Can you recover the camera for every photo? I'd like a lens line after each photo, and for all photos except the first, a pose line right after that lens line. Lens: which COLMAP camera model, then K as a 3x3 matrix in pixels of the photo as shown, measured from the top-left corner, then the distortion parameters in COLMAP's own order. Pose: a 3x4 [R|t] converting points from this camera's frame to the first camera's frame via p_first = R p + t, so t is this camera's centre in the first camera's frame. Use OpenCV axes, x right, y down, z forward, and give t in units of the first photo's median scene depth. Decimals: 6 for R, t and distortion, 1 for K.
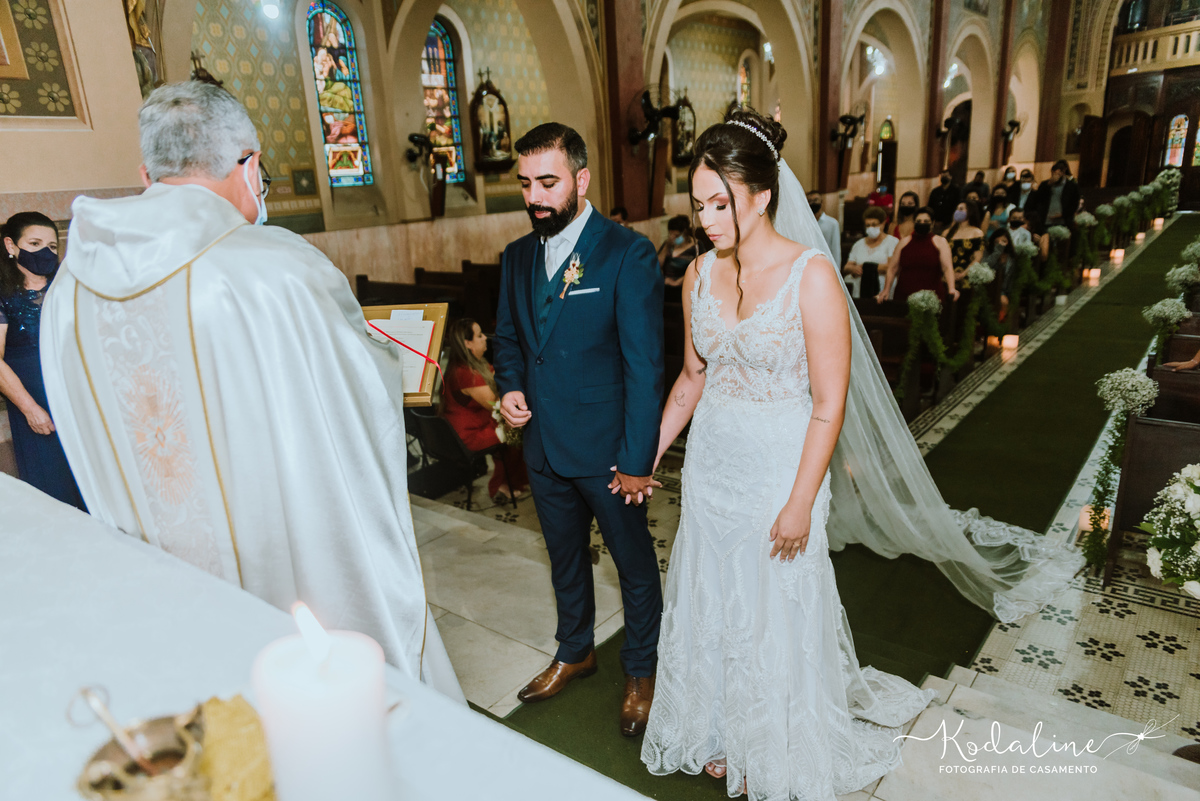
lens RADIAL K [[810.9, 0, 600.0], [0, 810.9, 400.5], [0, 0, 1]] dist [0.013487, 0.006890]
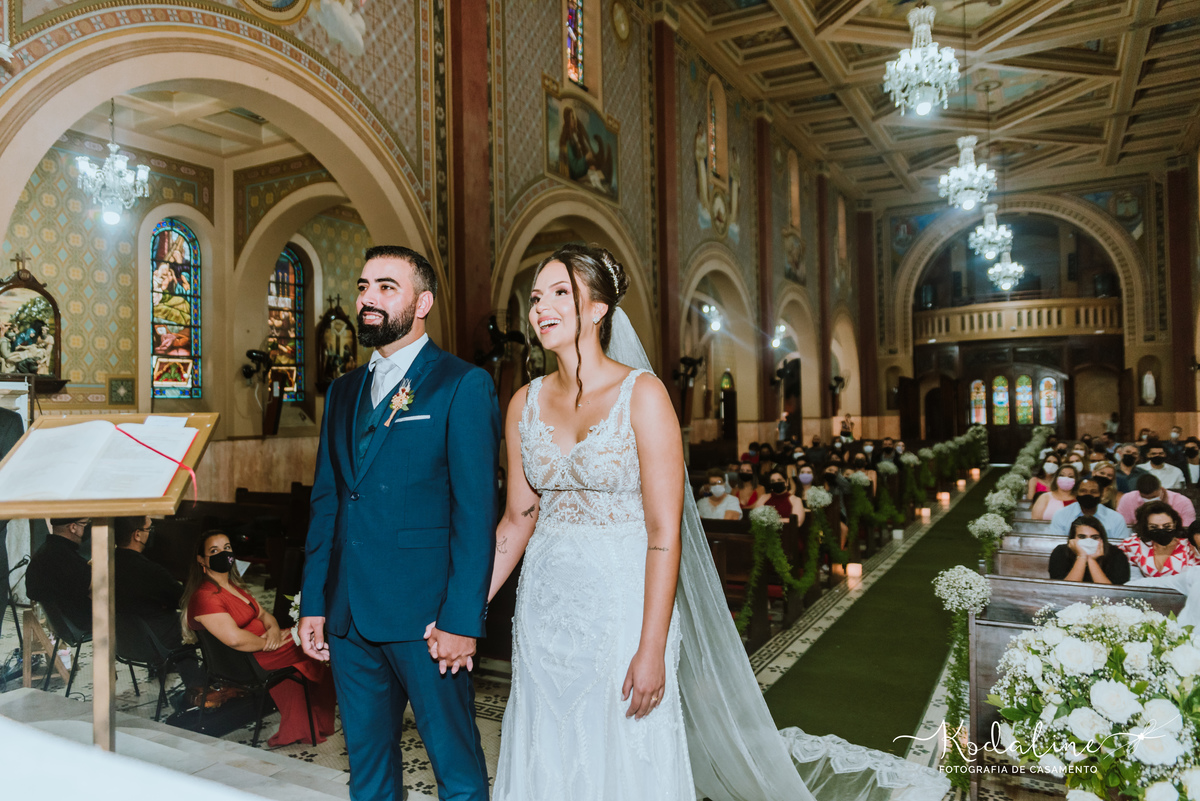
lens RADIAL K [[838.7, 0, 578.5], [0, 838.7, 384.5], [0, 0, 1]] dist [0.014941, 0.001526]
pose [[0.988731, 0.041737, 0.143769, 0.011531], [0.005434, 0.949711, -0.313079, 0.024617], [-0.149606, 0.310332, 0.938782, 0.014271]]
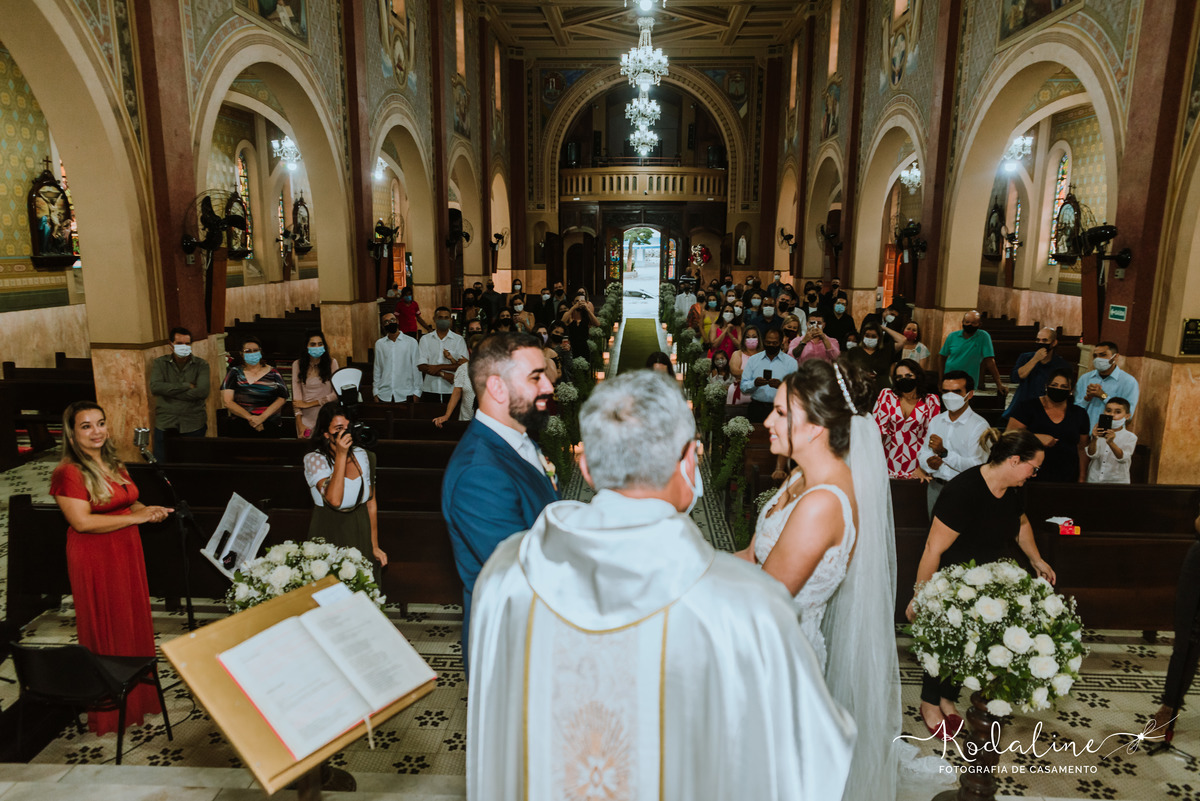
lens RADIAL K [[845.6, 0, 598.0], [0, 845.6, 402.3], [0, 0, 1]] dist [0.021293, 0.001710]
pose [[0.811951, -0.052265, 0.581380, -0.107624], [0.113317, 0.991149, -0.069154, -0.038482], [-0.572620, 0.122030, 0.810688, 0.037044]]
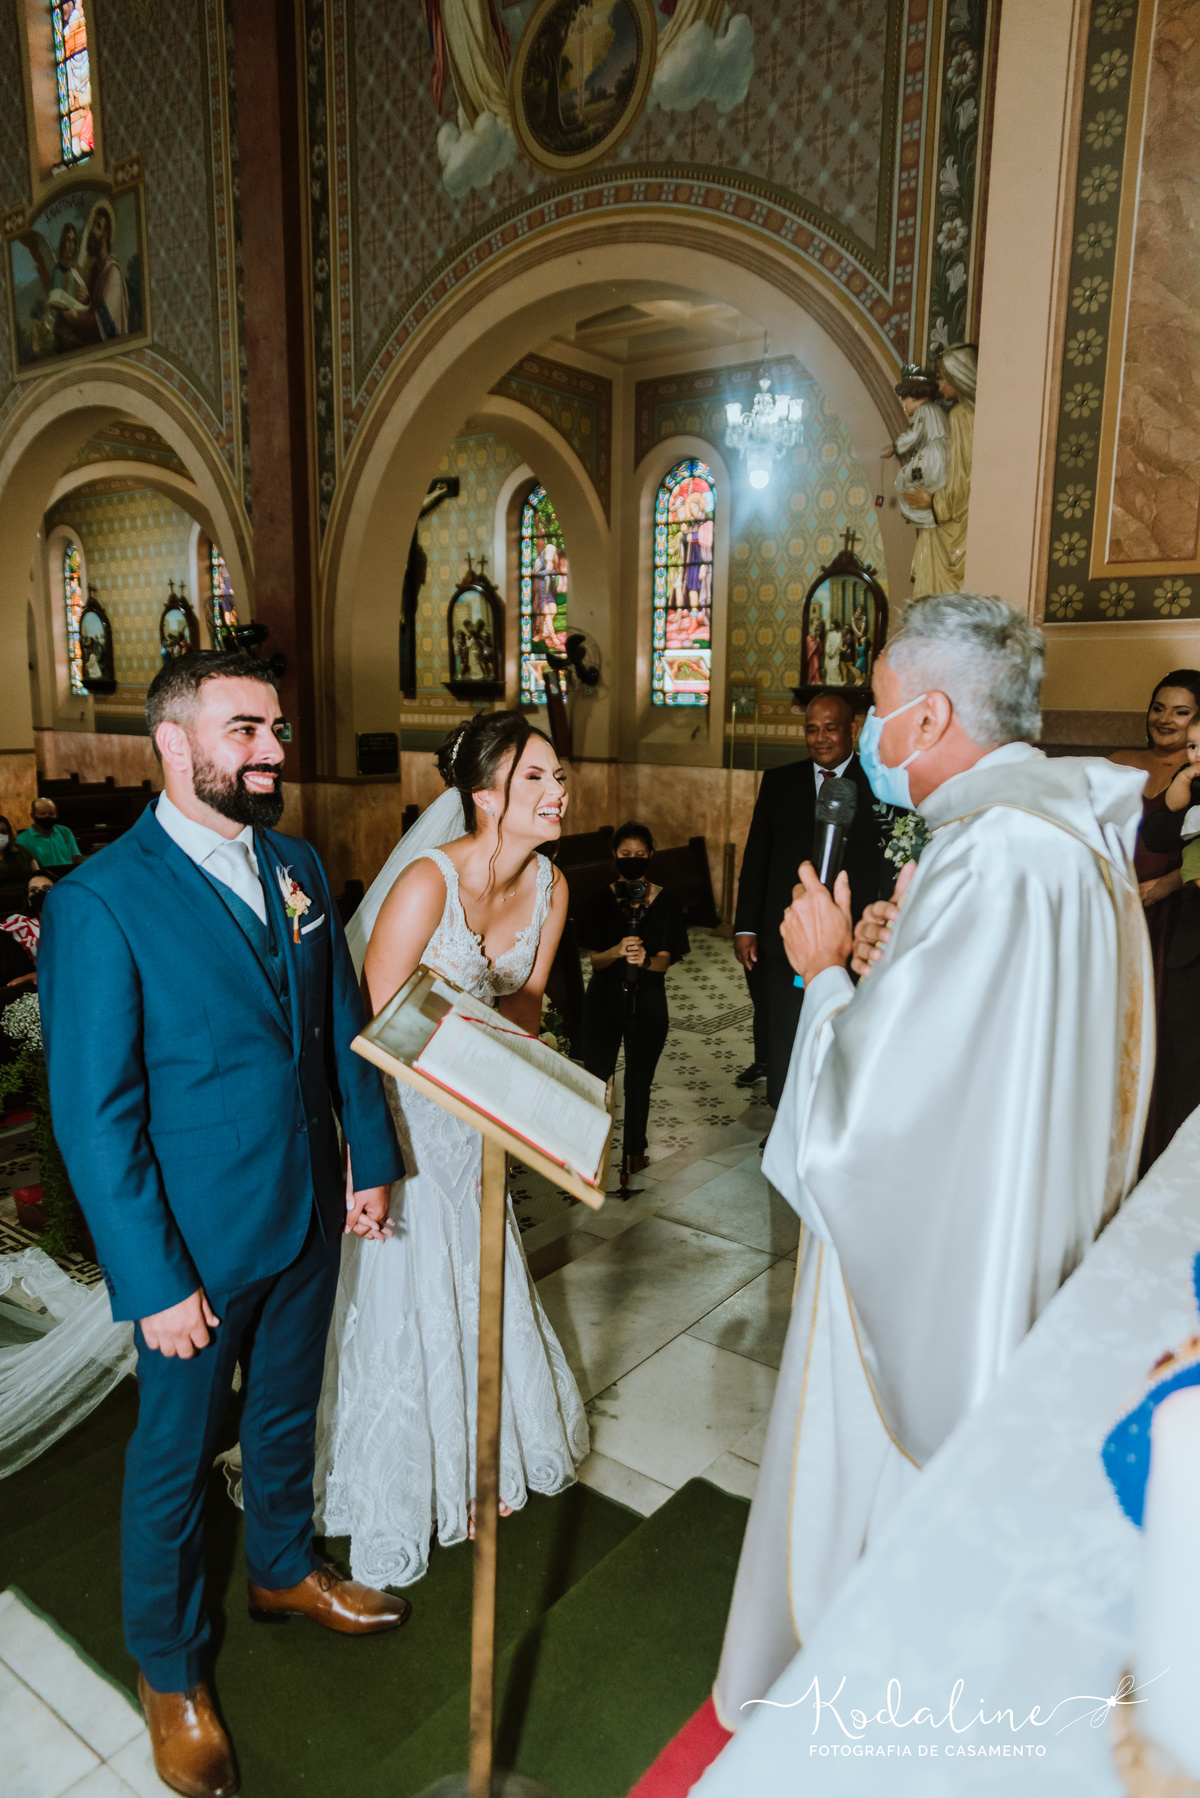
lens RADIAL K [[1215.0, 0, 600.0], [0, 1215.0, 899.0], [0, 0, 1]] dist [0.013487, 0.006890]
pose [[-0.013543, -0.115335, 0.993234, -0.178862], [0.266567, 0.956960, 0.114757, -0.040054], [-0.963721, 0.266317, 0.017785, 0.153554]]
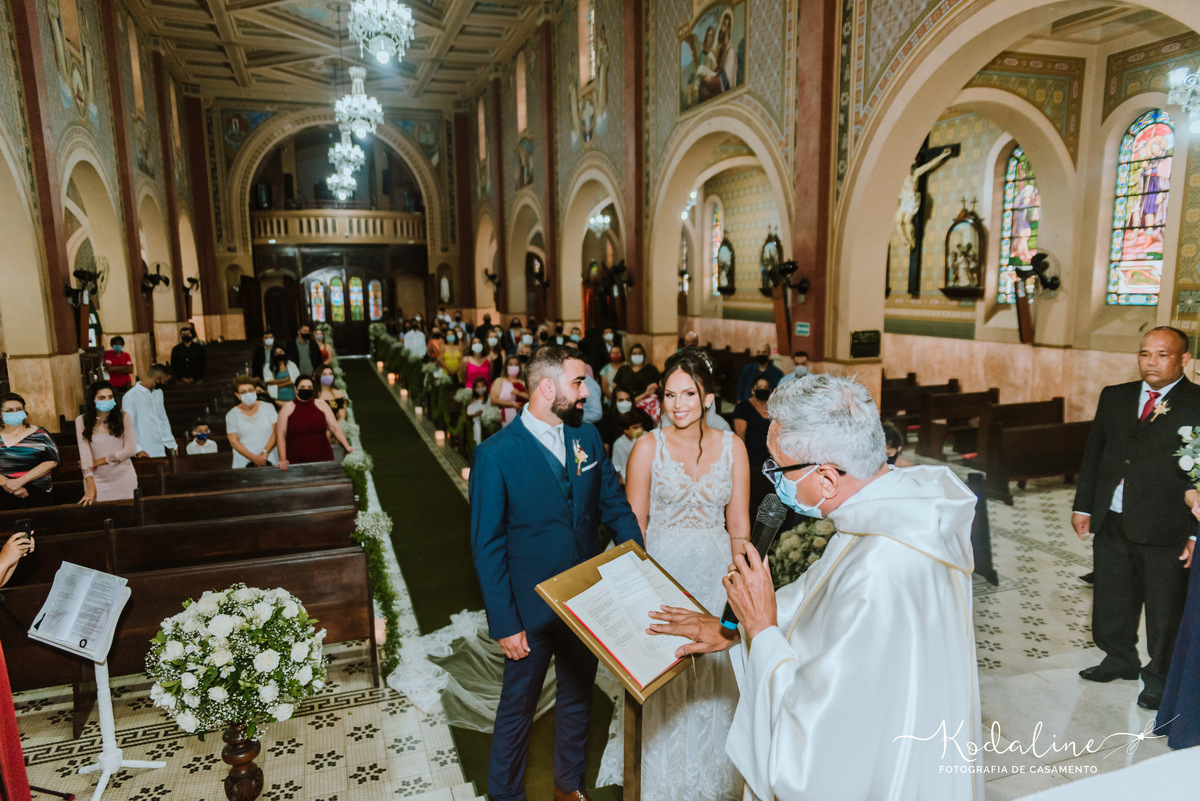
lens RADIAL K [[810.9, 0, 600.0], [0, 810.9, 400.5], [0, 0, 1]] dist [0.013487, 0.006890]
pose [[0.532488, -0.078423, 0.842797, -0.183681], [0.219304, 0.974481, -0.047883, -0.043943], [-0.817534, 0.210326, 0.536098, 0.082473]]
